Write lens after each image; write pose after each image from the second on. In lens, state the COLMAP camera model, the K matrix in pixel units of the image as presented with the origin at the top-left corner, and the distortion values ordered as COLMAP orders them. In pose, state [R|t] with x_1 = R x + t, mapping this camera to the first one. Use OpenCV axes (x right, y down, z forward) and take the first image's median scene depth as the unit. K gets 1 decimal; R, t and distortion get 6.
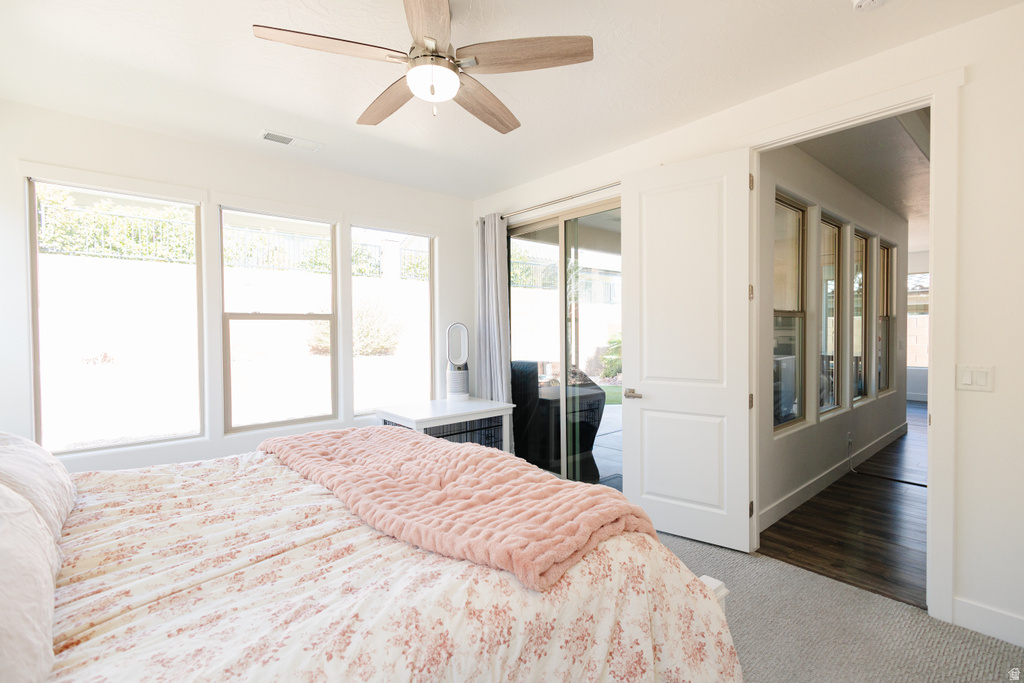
lens RADIAL K [[469.4, 0, 511.8], [0, 469.4, 337.9], [0, 0, 1]] dist [0.011452, -0.002305]
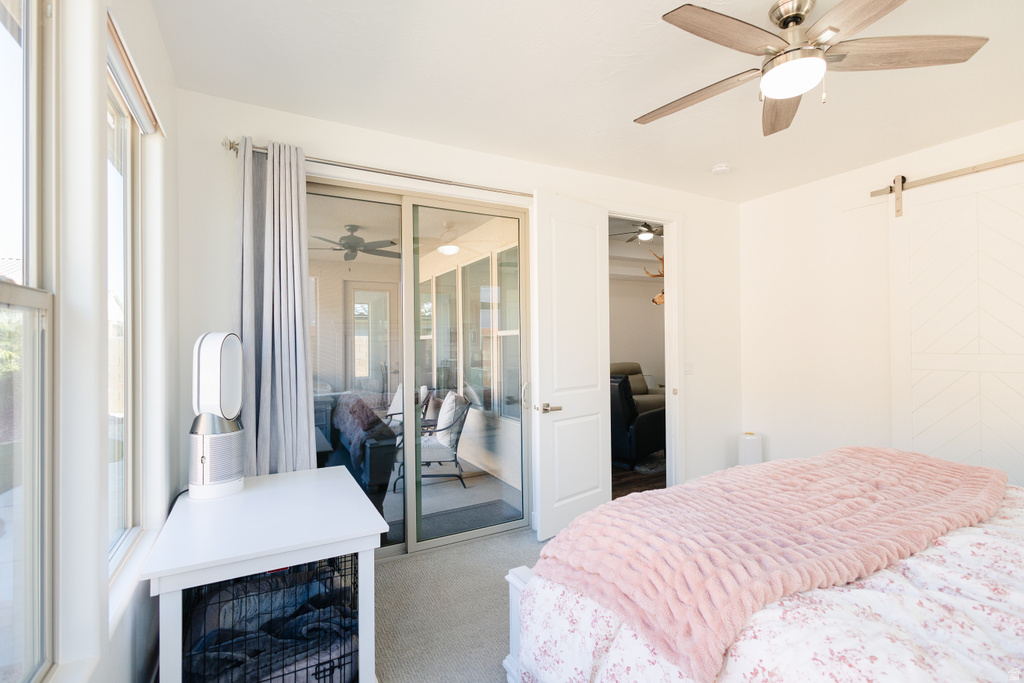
lens RADIAL K [[469.4, 0, 509.7], [0, 469.4, 339.6], [0, 0, 1]] dist [0.011452, -0.002305]
pose [[0.228405, 0.005783, 0.973549, -0.748427], [0.030787, 0.999439, -0.013159, -0.018412], [-0.973079, 0.032978, 0.228099, 0.846023]]
